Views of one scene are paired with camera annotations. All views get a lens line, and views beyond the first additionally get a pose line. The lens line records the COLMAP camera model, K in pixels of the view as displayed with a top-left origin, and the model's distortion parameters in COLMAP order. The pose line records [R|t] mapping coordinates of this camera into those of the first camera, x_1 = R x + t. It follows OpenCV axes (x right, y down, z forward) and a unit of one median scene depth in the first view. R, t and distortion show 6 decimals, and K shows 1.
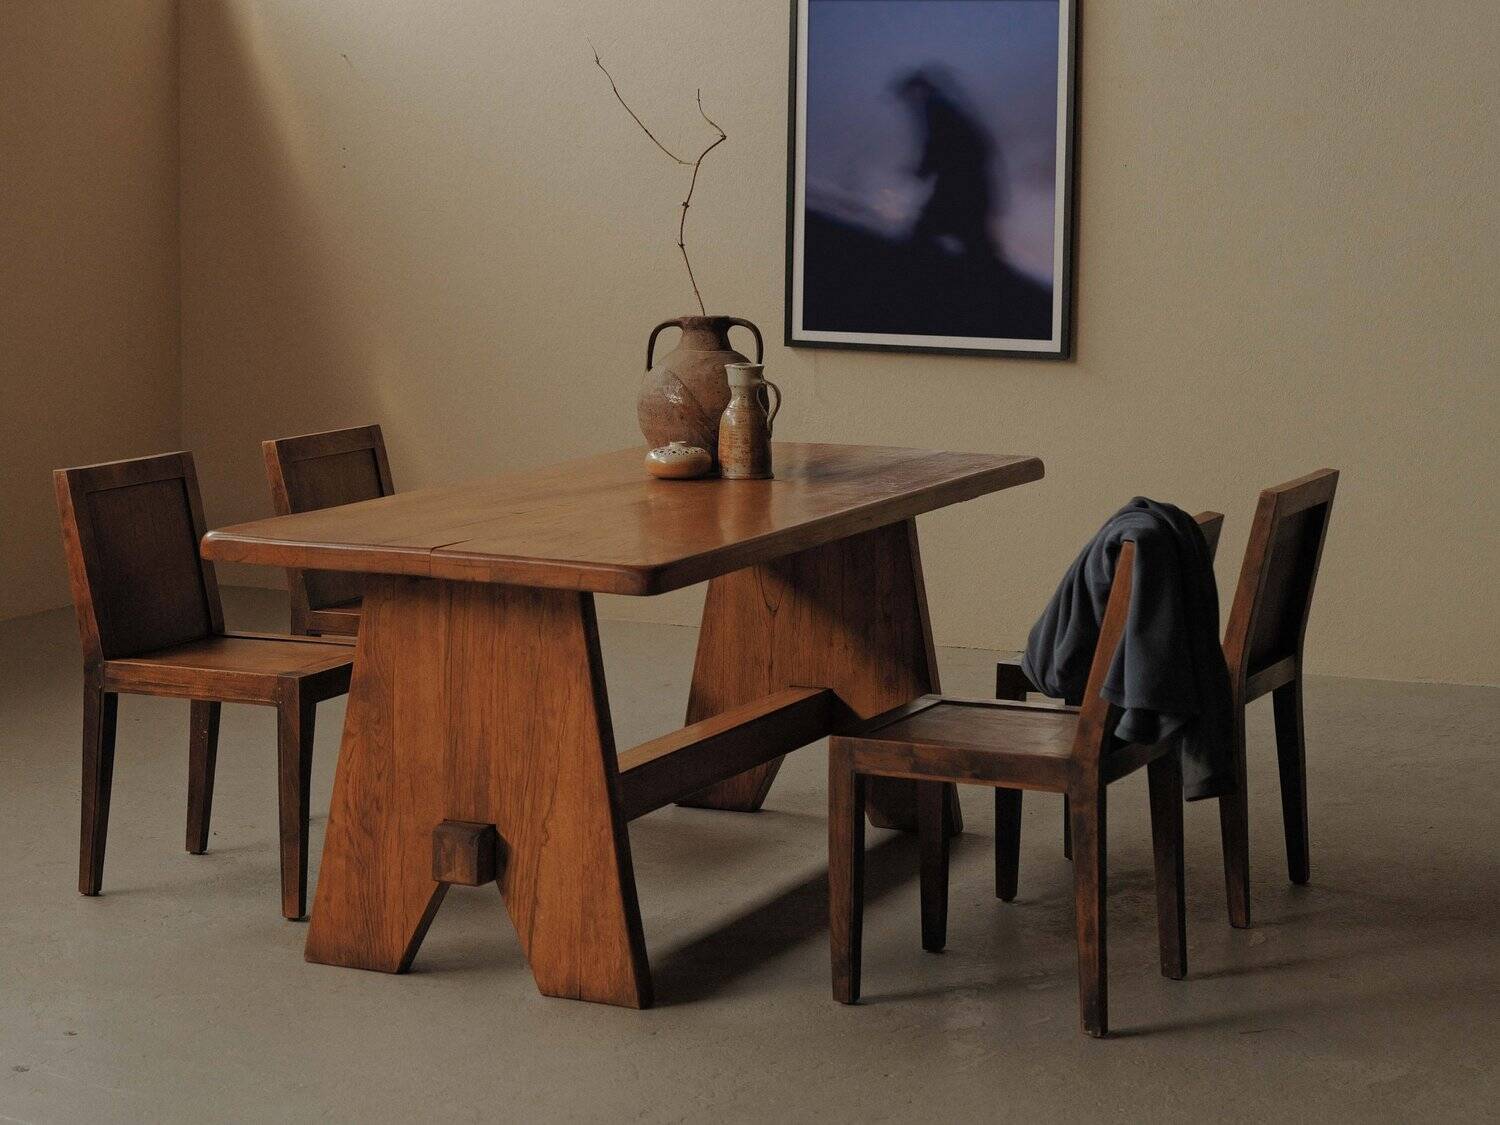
lens RADIAL K [[3390.6, 0, 581.2], [0, 3390.6, 550.2], [0, 0, 1]] dist [-0.003105, 0.000000]
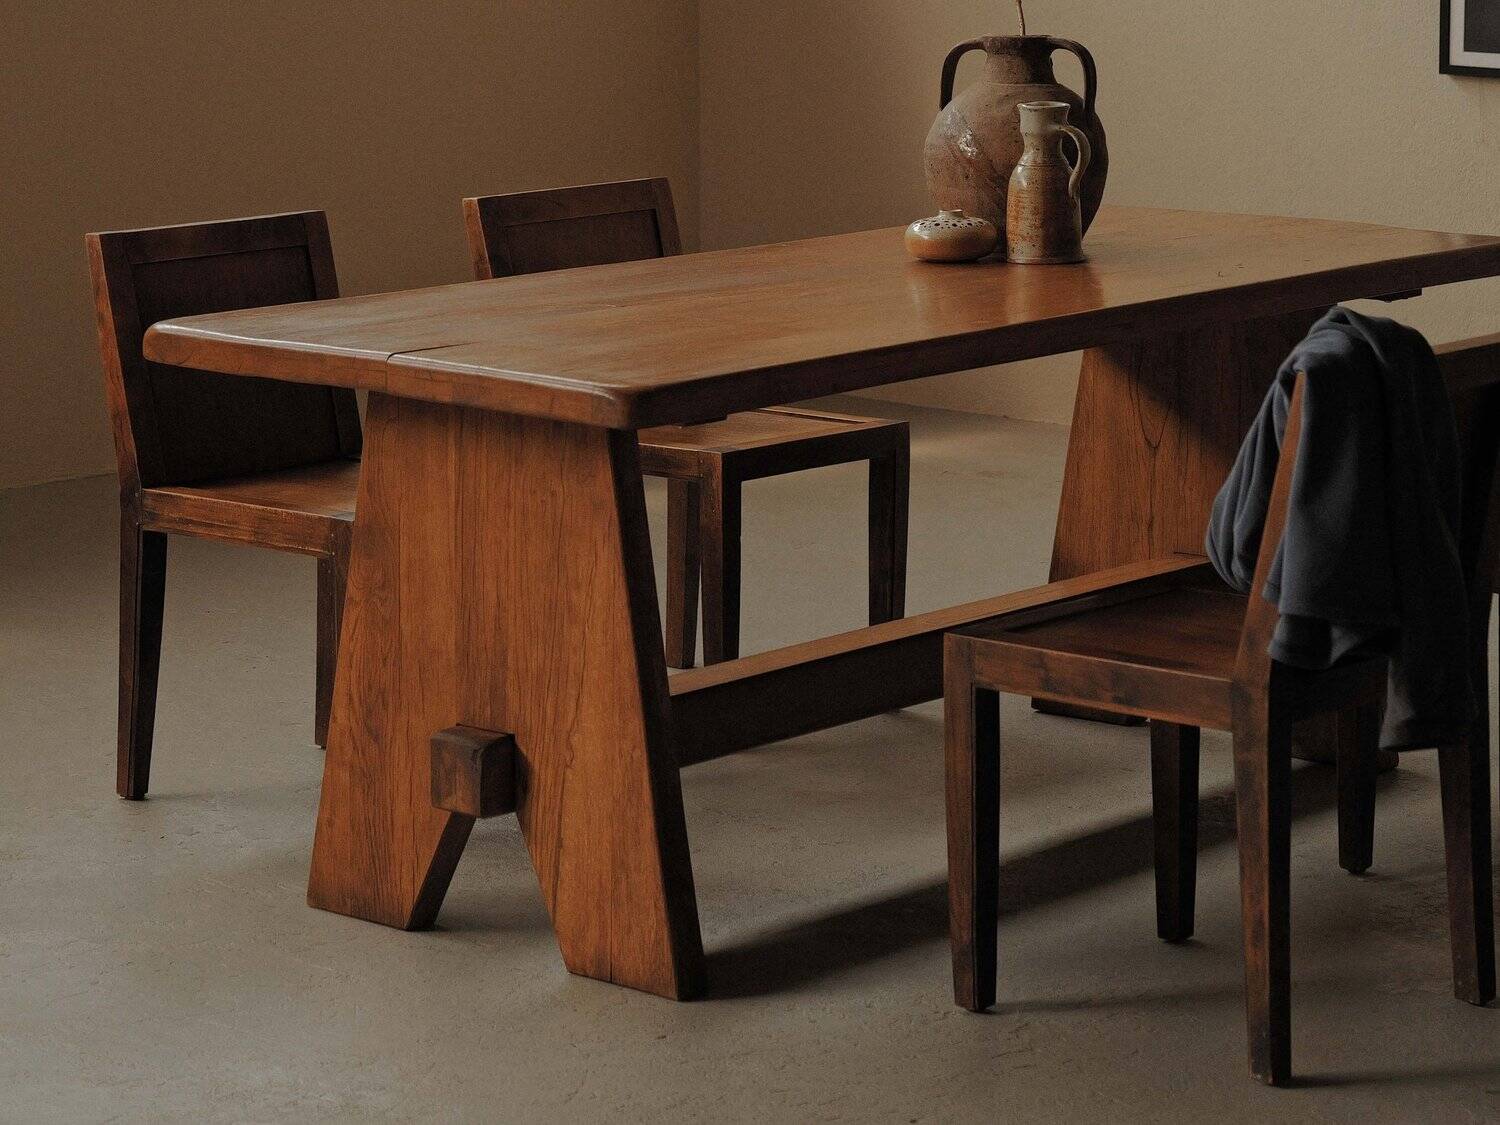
lens RADIAL K [[4400.1, 0, 755.5], [0, 4400.1, 364.8], [0, 0, 1]] dist [-0.015196, 0.000000]
pose [[0.967438, 0.026738, -0.251692, 0.258666], [-0.024103, 0.999618, 0.013546, -0.012463], [0.251958, -0.007038, 0.967712, 0.098283]]
